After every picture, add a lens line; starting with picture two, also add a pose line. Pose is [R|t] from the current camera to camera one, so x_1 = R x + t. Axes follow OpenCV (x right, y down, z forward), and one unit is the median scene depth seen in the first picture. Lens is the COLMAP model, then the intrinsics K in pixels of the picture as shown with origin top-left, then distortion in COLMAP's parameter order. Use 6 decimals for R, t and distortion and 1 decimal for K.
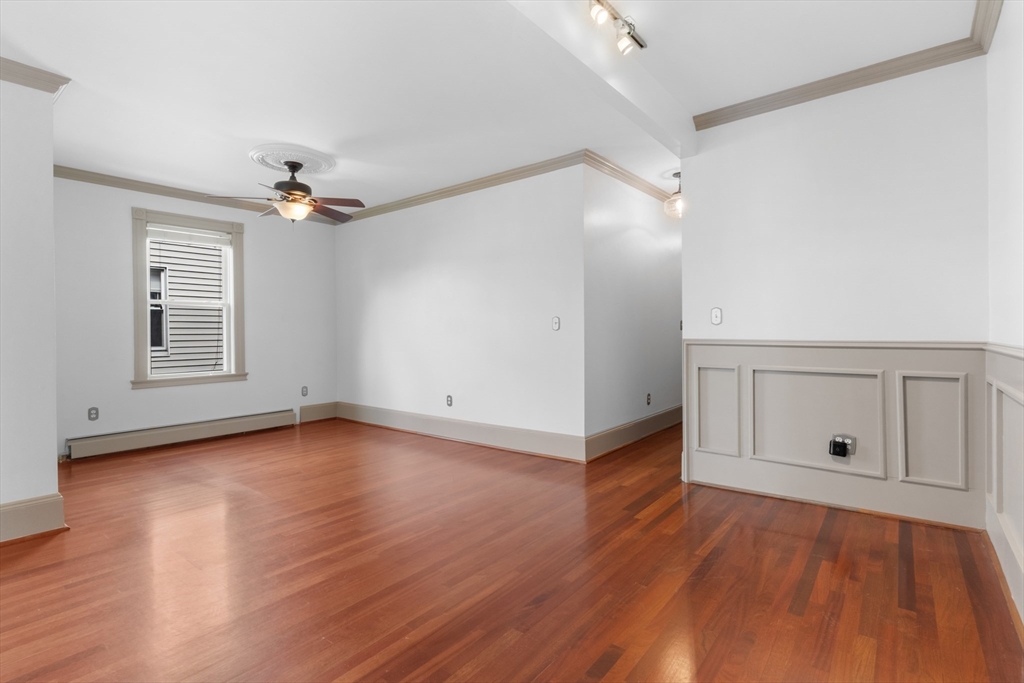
lens RADIAL K [[491.0, 0, 532.7], [0, 491.0, 334.4], [0, 0, 1]] dist [0.005232, -0.001214]
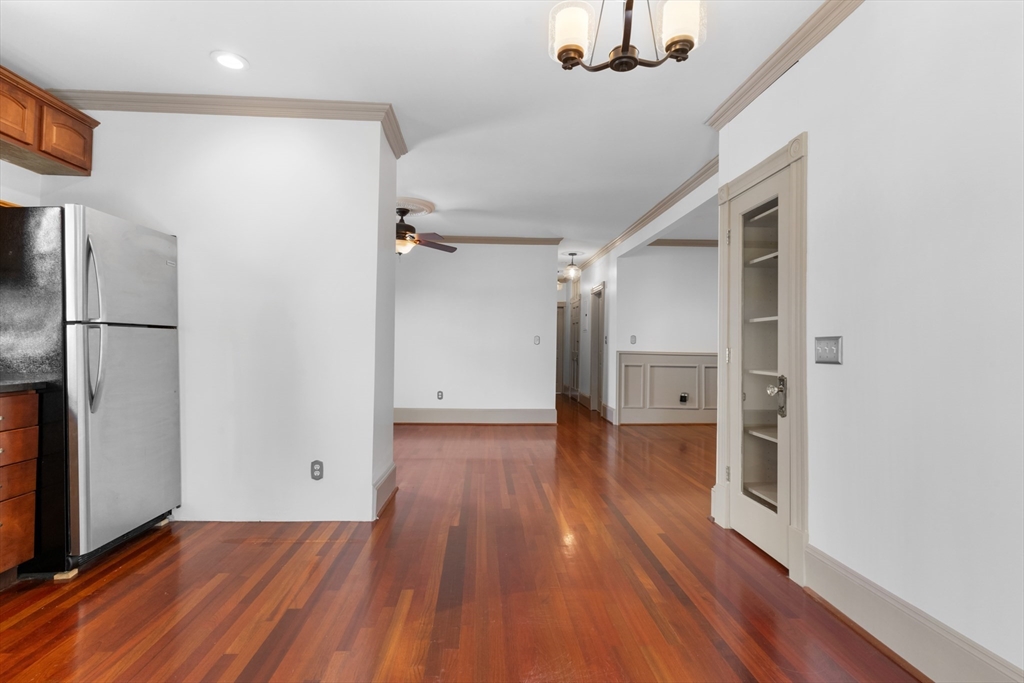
lens RADIAL K [[491.0, 0, 513.0], [0, 491.0, 339.5], [0, 0, 1]] dist [0.005232, -0.001214]
pose [[0.748680, 0.031950, 0.662161, -1.132081], [-0.017768, 0.999446, -0.028134, 0.023585], [-0.662693, 0.009298, 0.748834, -0.155036]]
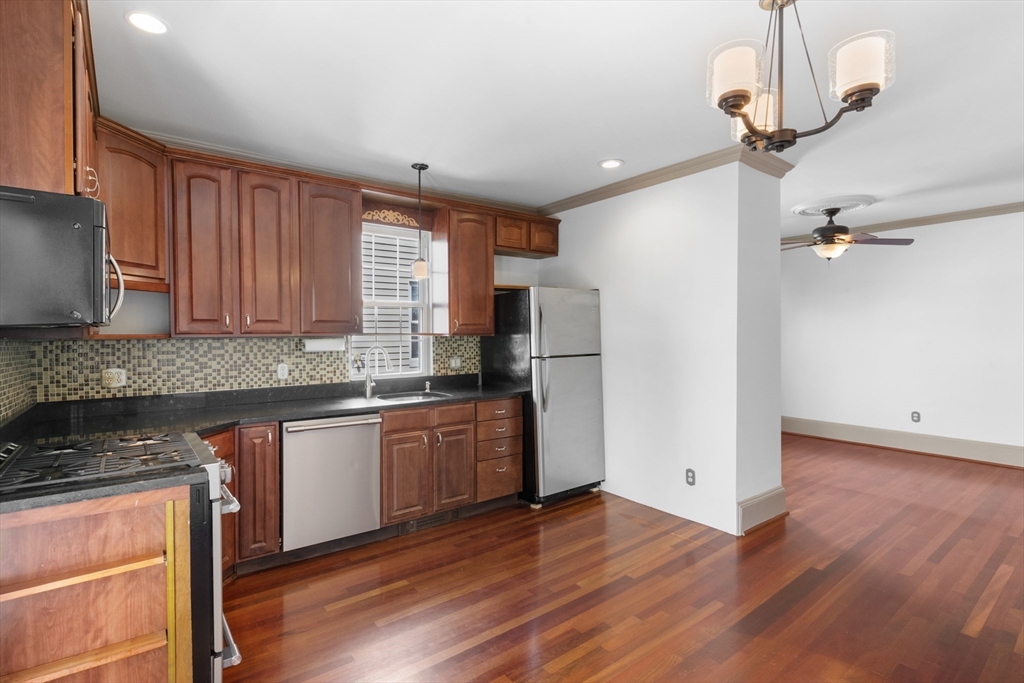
lens RADIAL K [[491.0, 0, 508.2], [0, 491.0, 344.8], [0, 0, 1]] dist [0.005232, -0.001214]
pose [[0.970012, 0.013113, -0.242702, -0.958625], [-0.009094, 0.999803, 0.017670, -0.042474], [0.242886, -0.014933, 0.969940, -0.322580]]
